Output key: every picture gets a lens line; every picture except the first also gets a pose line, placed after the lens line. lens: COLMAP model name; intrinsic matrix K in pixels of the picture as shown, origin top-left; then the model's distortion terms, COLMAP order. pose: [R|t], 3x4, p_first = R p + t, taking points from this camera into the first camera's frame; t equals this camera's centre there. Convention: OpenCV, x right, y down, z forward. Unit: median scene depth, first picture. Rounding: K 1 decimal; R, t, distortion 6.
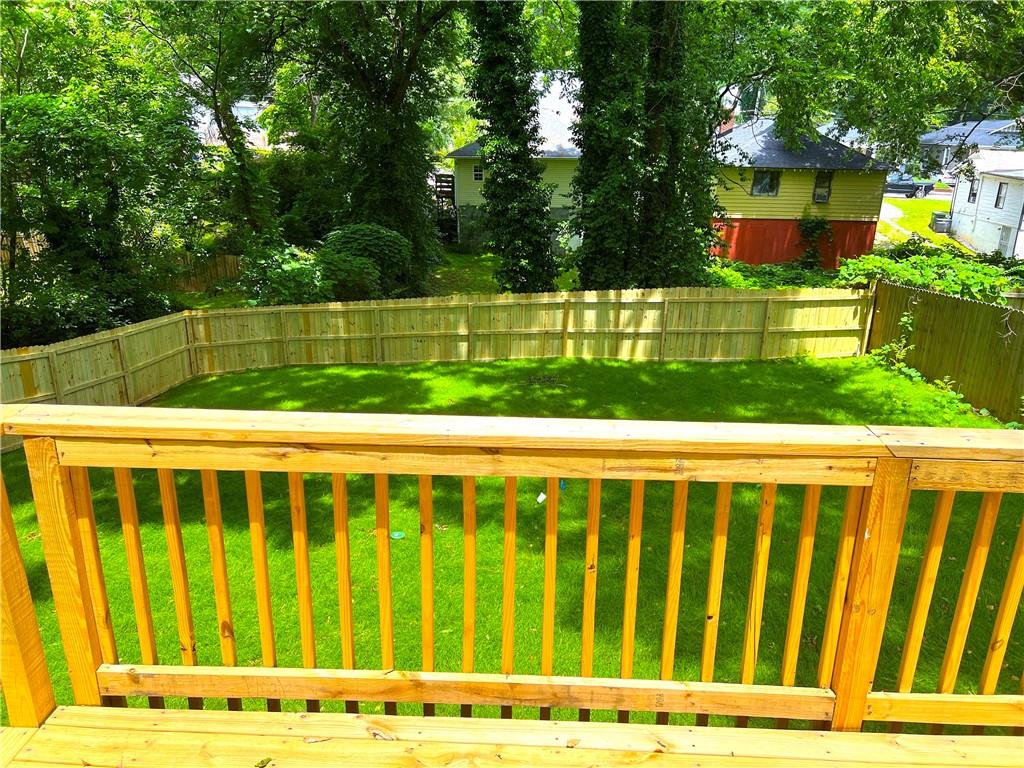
lens RADIAL K [[782.7, 0, 512.6], [0, 782.7, 393.3], [0, 0, 1]] dist [0.058125, -0.055864]
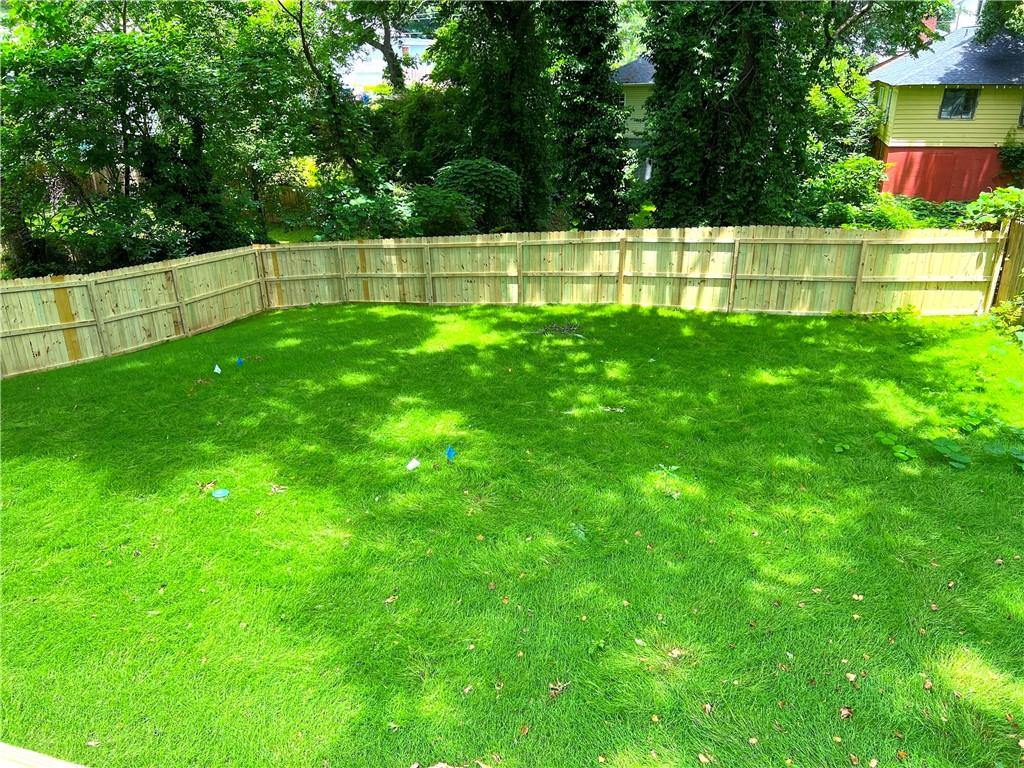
lens RADIAL K [[782.7, 0, 503.9], [0, 782.7, 380.9], [0, 0, 1]] dist [0.058125, -0.055864]
pose [[0.966624, 0.059863, -0.249106, 0.167437], [-0.045118, 0.996898, 0.064491, -0.009865], [0.252194, -0.051100, 0.966327, 0.094111]]
